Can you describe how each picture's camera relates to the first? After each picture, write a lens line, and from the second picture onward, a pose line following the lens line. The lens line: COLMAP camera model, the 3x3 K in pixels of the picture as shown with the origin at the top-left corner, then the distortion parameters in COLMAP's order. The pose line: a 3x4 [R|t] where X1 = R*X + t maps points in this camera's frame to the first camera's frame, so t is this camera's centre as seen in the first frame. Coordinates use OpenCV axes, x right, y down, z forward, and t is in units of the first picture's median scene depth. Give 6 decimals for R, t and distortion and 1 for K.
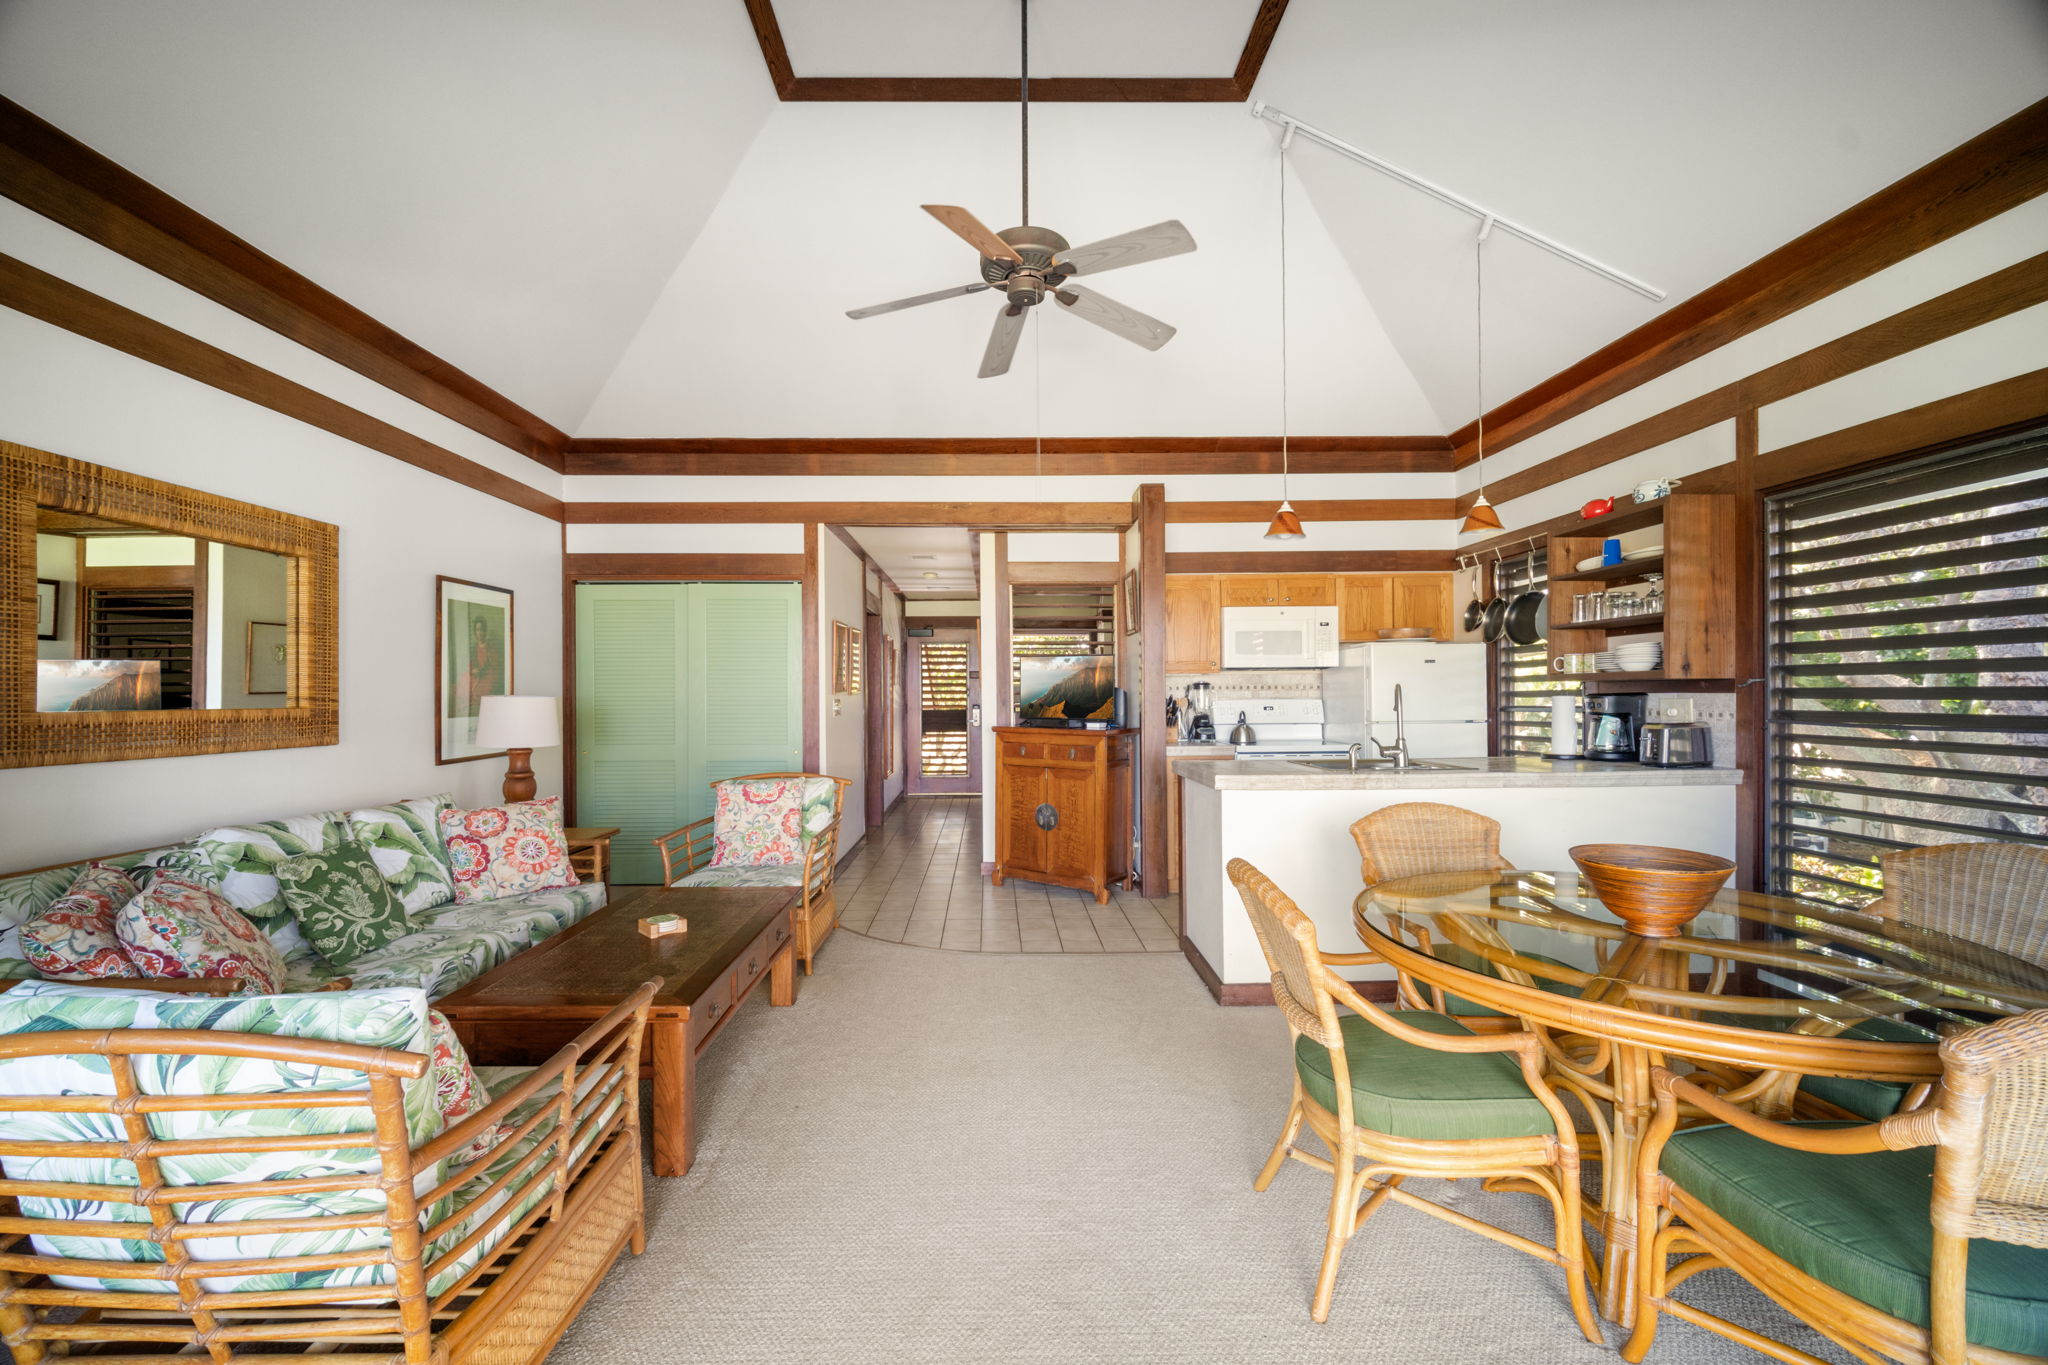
lens RADIAL K [[833.2, 0, 1005.2], [0, 833.2, 675.9], [0, 0, 1]] dist [-0.005657, 0.001723]
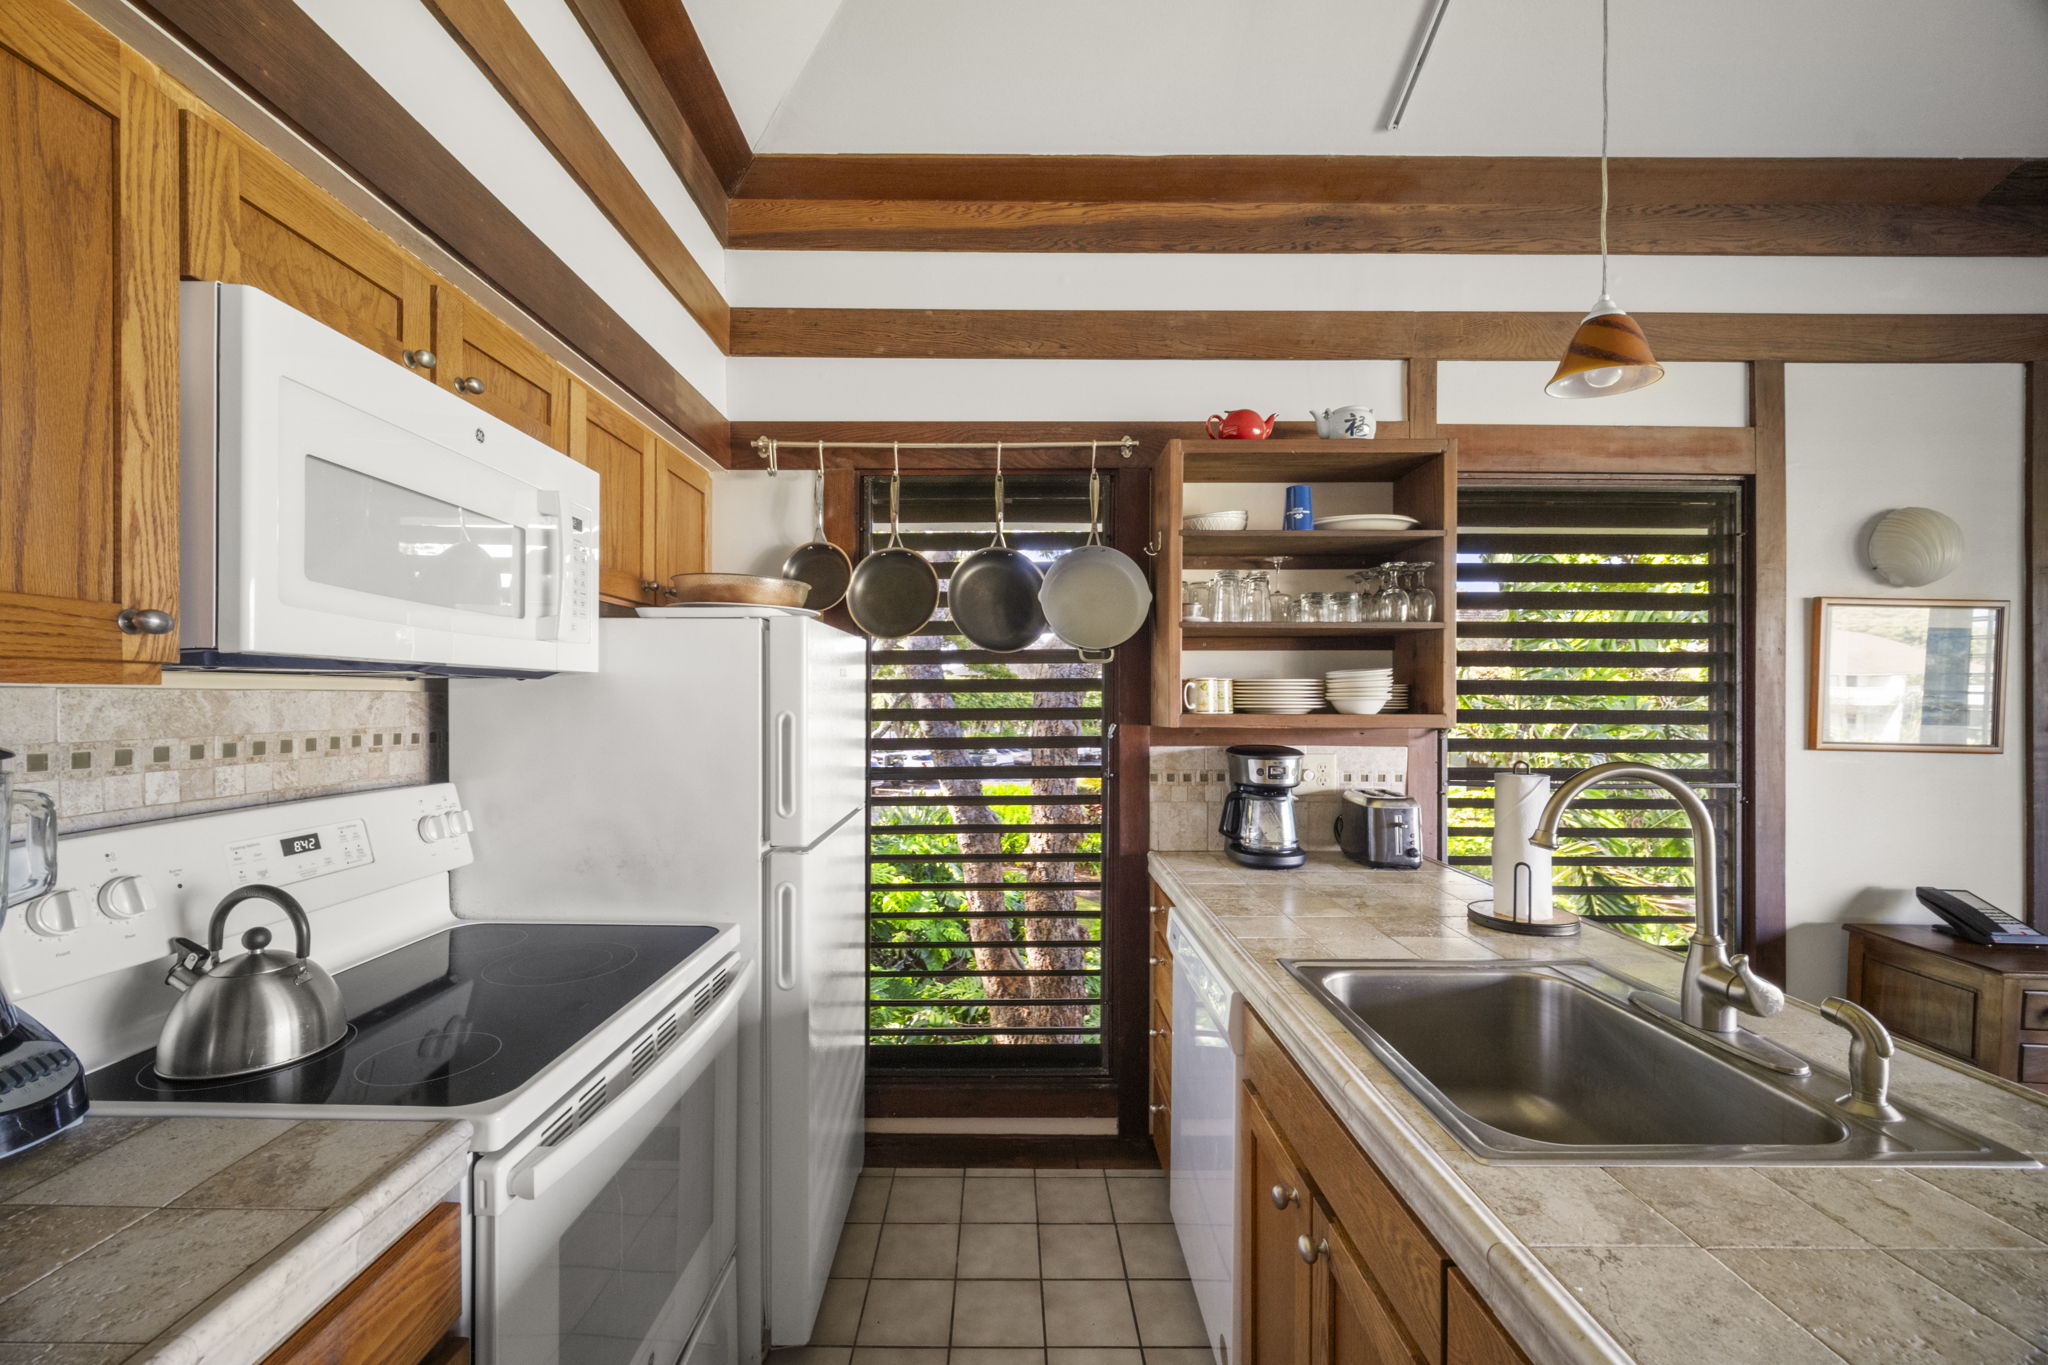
lens RADIAL K [[833.2, 0, 1000.2], [0, 833.2, 700.2], [0, 0, 1]] dist [-0.005657, 0.001723]
pose [[0.022209, 0.007119, 0.999728, 0.105348], [-0.027338, 0.999605, -0.006511, -0.003910], [-0.999380, -0.027186, 0.022395, 0.873122]]
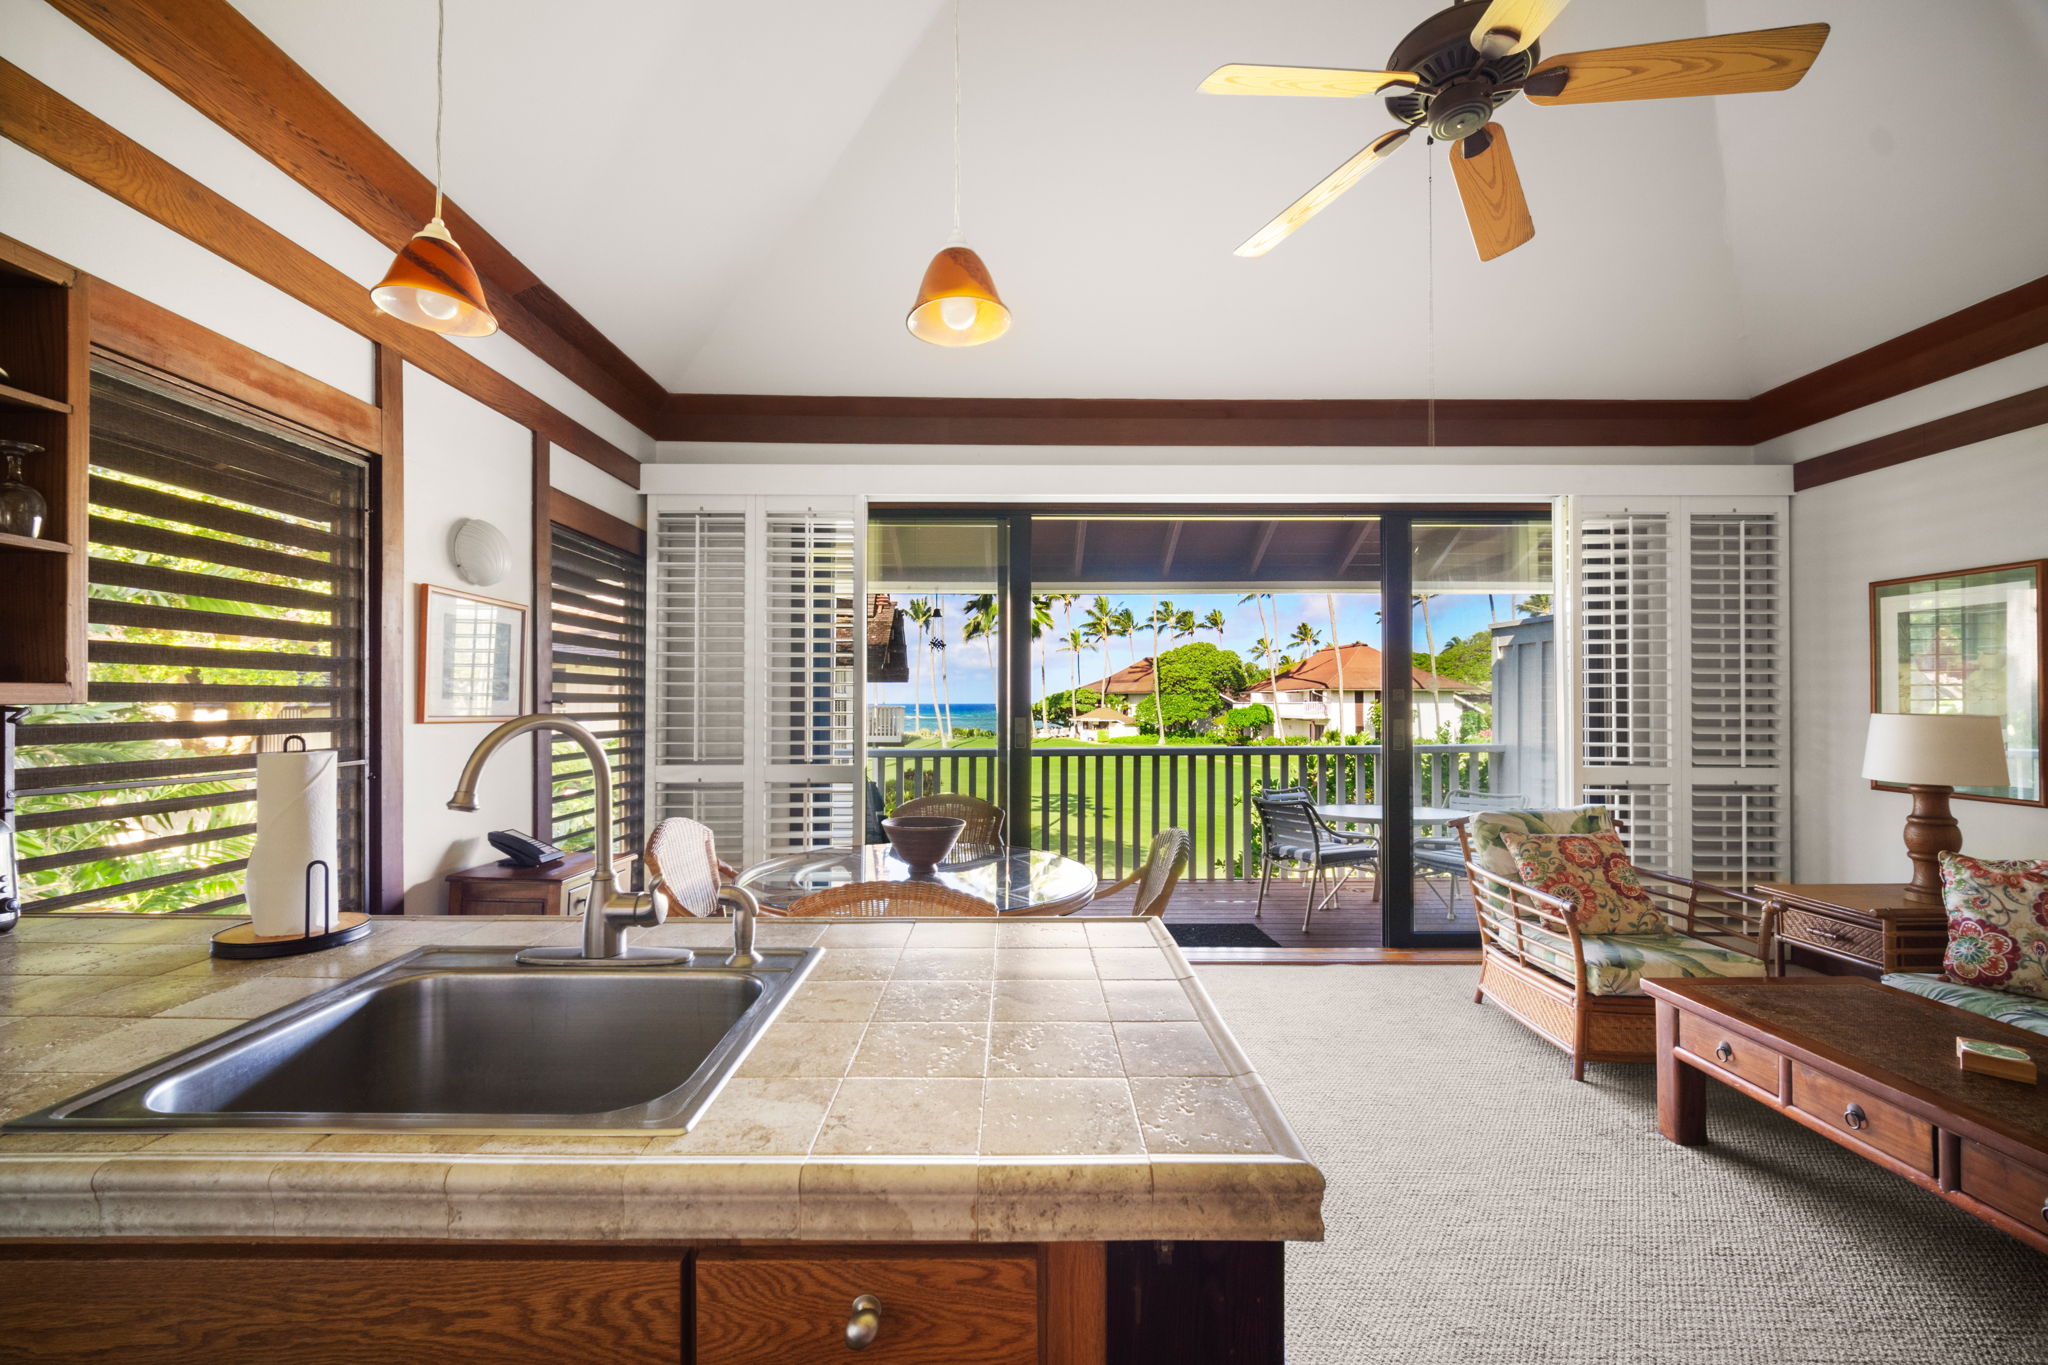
lens RADIAL K [[833.2, 0, 1029.6], [0, 833.2, 694.4], [0, 0, 1]] dist [-0.005657, 0.001723]
pose [[-0.999928, 0.008087, 0.008845, 0.201369], [0.007836, 0.999575, -0.028092, 0.007556], [-0.009069, -0.028021, -0.999566, 0.930272]]
